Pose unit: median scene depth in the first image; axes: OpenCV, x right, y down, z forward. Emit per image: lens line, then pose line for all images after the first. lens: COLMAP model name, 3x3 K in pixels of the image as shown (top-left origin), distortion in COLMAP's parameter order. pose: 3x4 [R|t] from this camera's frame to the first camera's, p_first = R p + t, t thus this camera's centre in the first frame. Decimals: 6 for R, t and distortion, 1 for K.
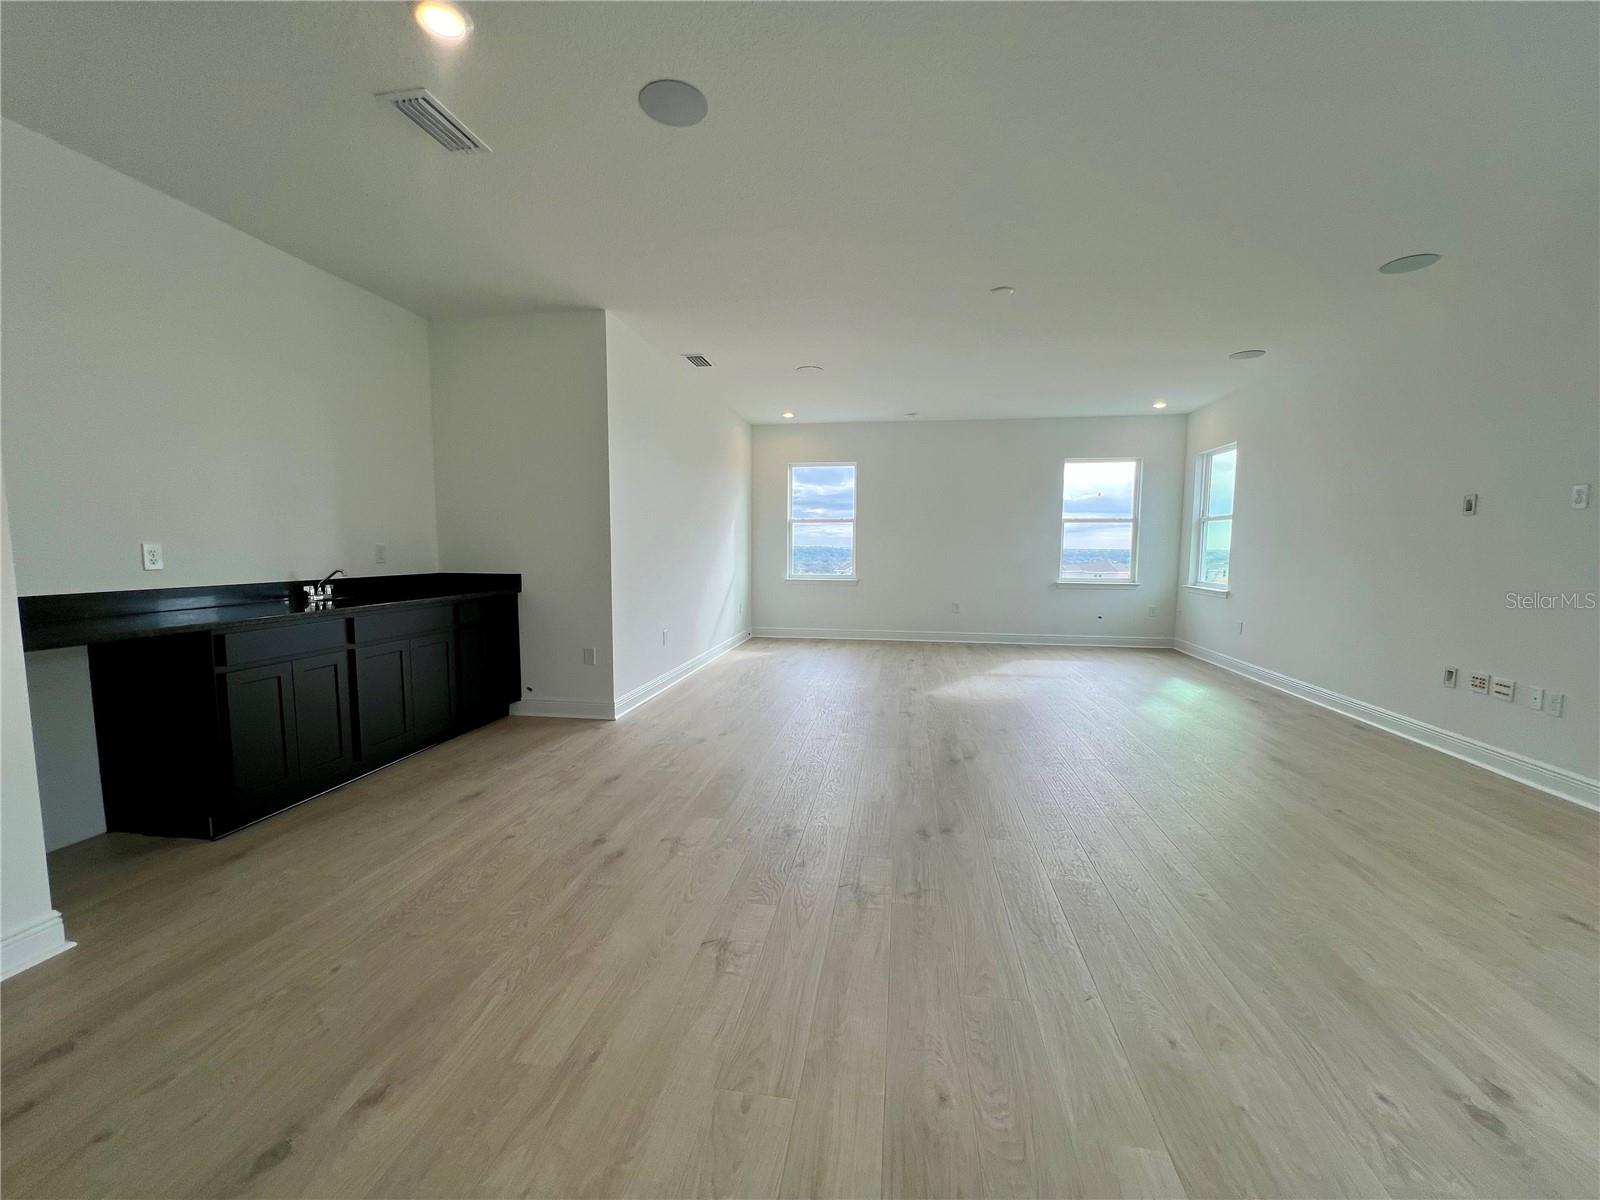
lens RADIAL K [[641.0, 0, 804.6], [0, 641.0, 602.9], [0, 0, 1]] dist [0.001376, -0.000371]
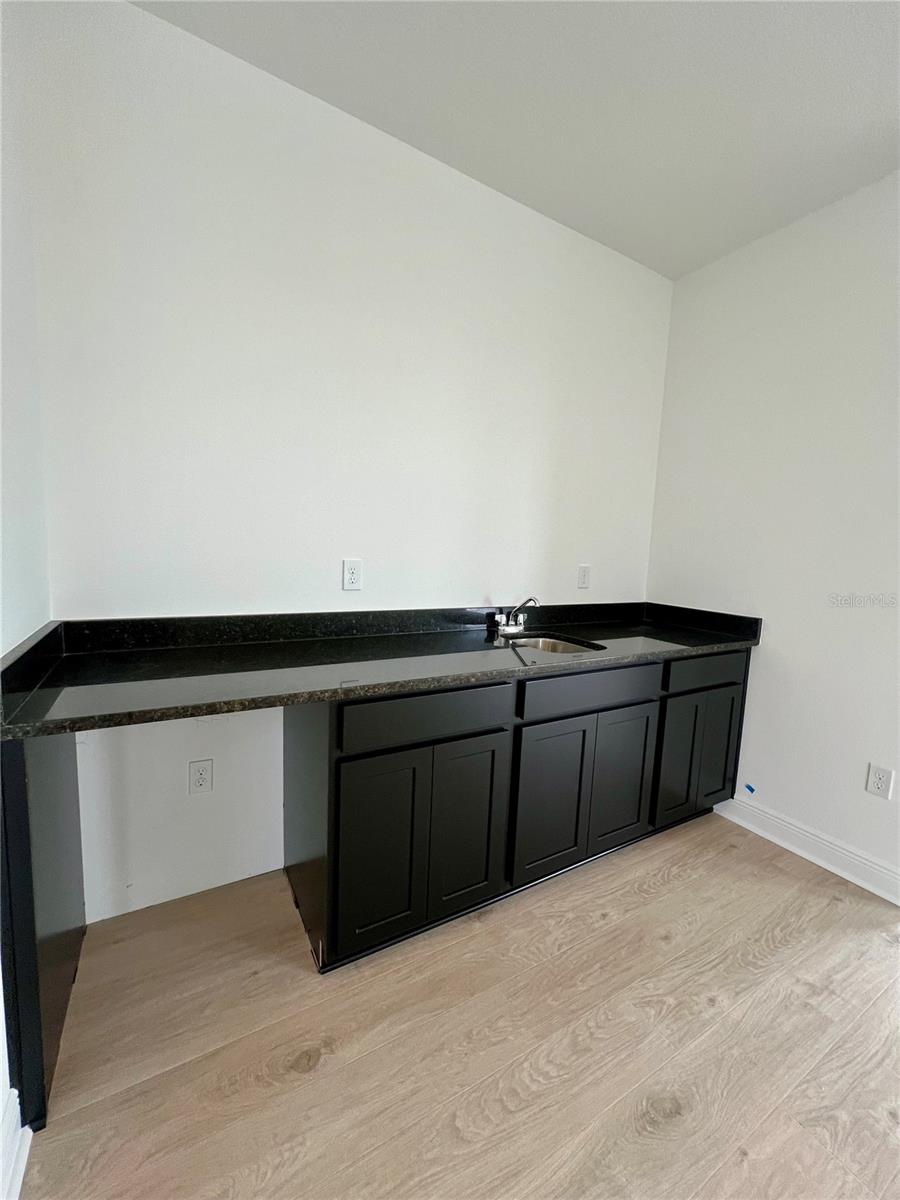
lens RADIAL K [[480.7, 0, 450.0], [0, 480.7, 600.0], [0, 0, 1]] dist [0.001376, -0.000371]
pose [[0.630954, 0.110733, -0.767877, -0.292191], [-0.109248, 0.992581, 0.053368, -0.060889], [0.768090, 0.050216, 0.638370, 0.474892]]
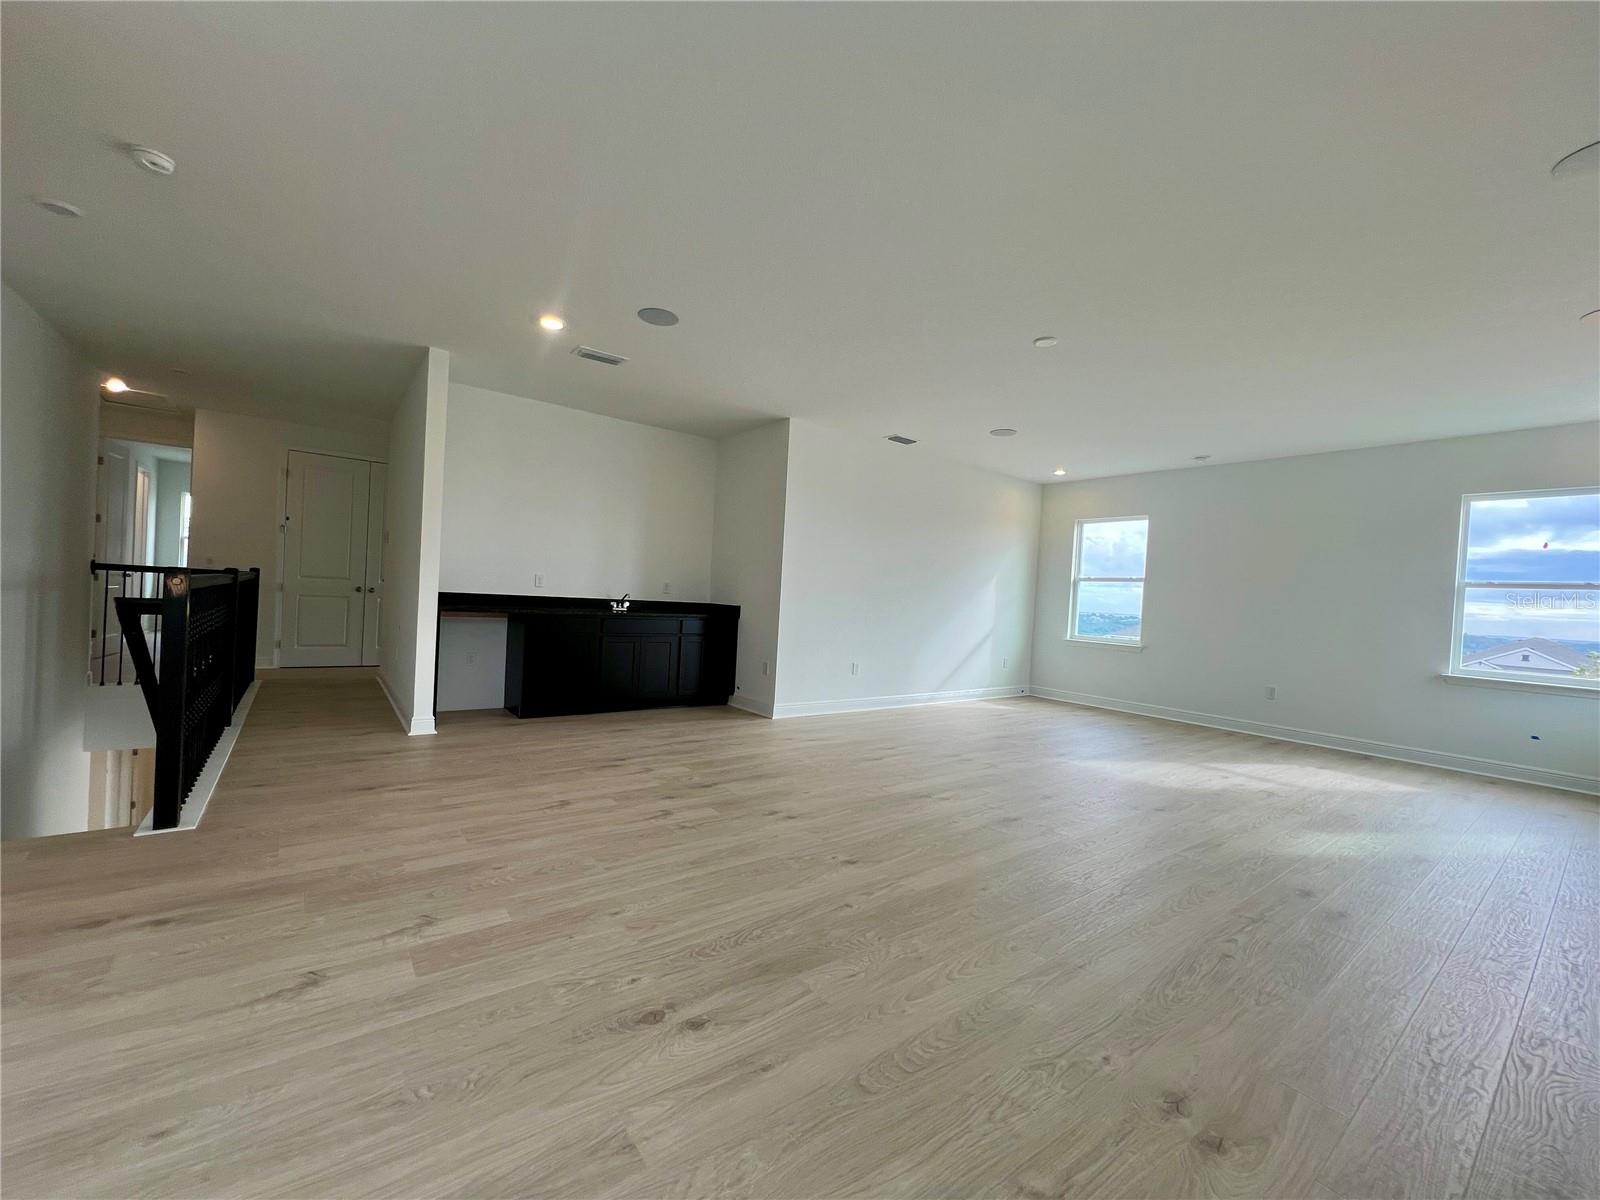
lens RADIAL K [[641.0, 0, 804.6], [0, 641.0, 602.9], [0, 0, 1]] dist [0.001376, -0.000371]
pose [[0.723756, 0.042930, -0.688719, 0.709544], [-0.112660, 0.992023, -0.056556, 0.014210], [0.680797, 0.118524, 0.722819, 0.068644]]
